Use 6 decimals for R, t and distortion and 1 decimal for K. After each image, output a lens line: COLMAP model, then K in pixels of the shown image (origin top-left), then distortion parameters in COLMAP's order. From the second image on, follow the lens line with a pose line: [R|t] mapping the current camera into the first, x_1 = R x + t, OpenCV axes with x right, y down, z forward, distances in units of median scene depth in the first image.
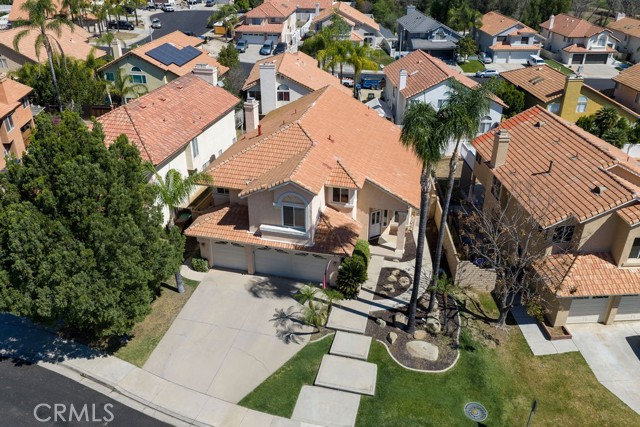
lens RADIAL K [[526.3, 0, 317.3], [0, 526.3, 214.8], [0, 0, 1]] dist [0.016971, -0.035818]
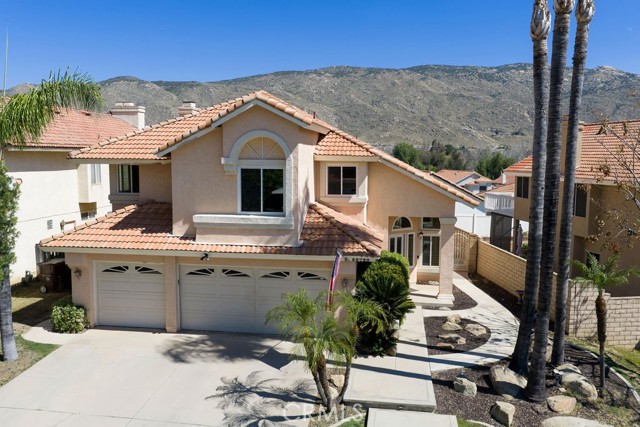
lens RADIAL K [[526.3, 0, 316.8], [0, 526.3, 212.2], [0, 0, 1]] dist [0.016971, -0.035818]
pose [[0.994525, -0.011457, 0.103873, -0.043939], [0.050499, 0.922901, -0.381711, 0.221820], [-0.091492, 0.384866, 0.918426, 0.529042]]
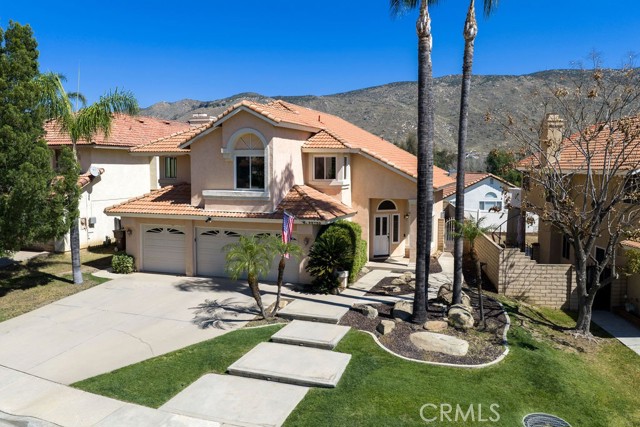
lens RADIAL K [[526.3, 0, 319.0], [0, 526.3, 208.0], [0, 0, 1]] dist [0.016971, -0.035818]
pose [[0.994408, 0.003657, -0.105543, 0.120785], [-0.046688, 0.911653, -0.408299, 0.327737], [0.094726, 0.410944, 0.906726, 0.391744]]
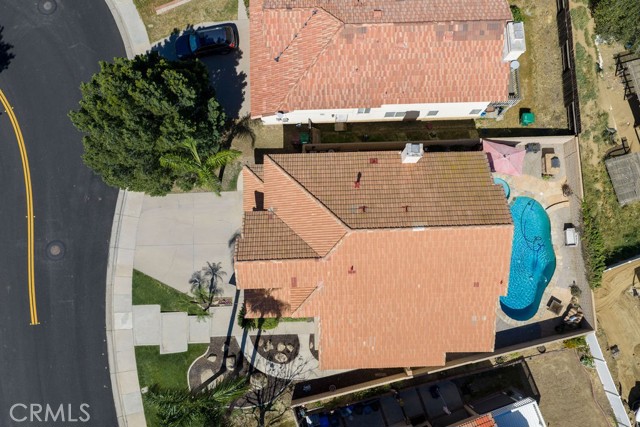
lens RADIAL K [[526.3, 0, 322.5], [0, 526.3, 213.4], [0, 0, 1]] dist [0.016971, -0.035818]
pose [[0.279468, 0.950740, -0.134128, 0.047674], [-0.450256, 0.253151, 0.856262, -1.043976], [0.848037, -0.178906, 0.498824, 0.592310]]
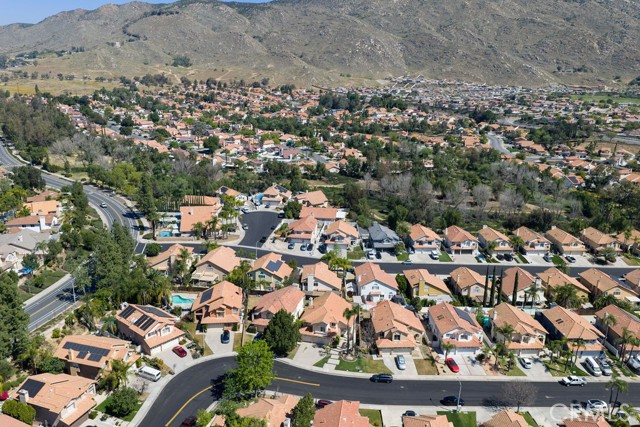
lens RADIAL K [[526.3, 0, 317.6], [0, 526.3, 211.4], [0, 0, 1]] dist [0.016971, -0.035818]
pose [[0.999771, 0.012408, -0.017450, -0.023294], [-0.015918, 0.975785, -0.218153, 0.002396], [0.014321, 0.218381, 0.975759, -3.683623]]
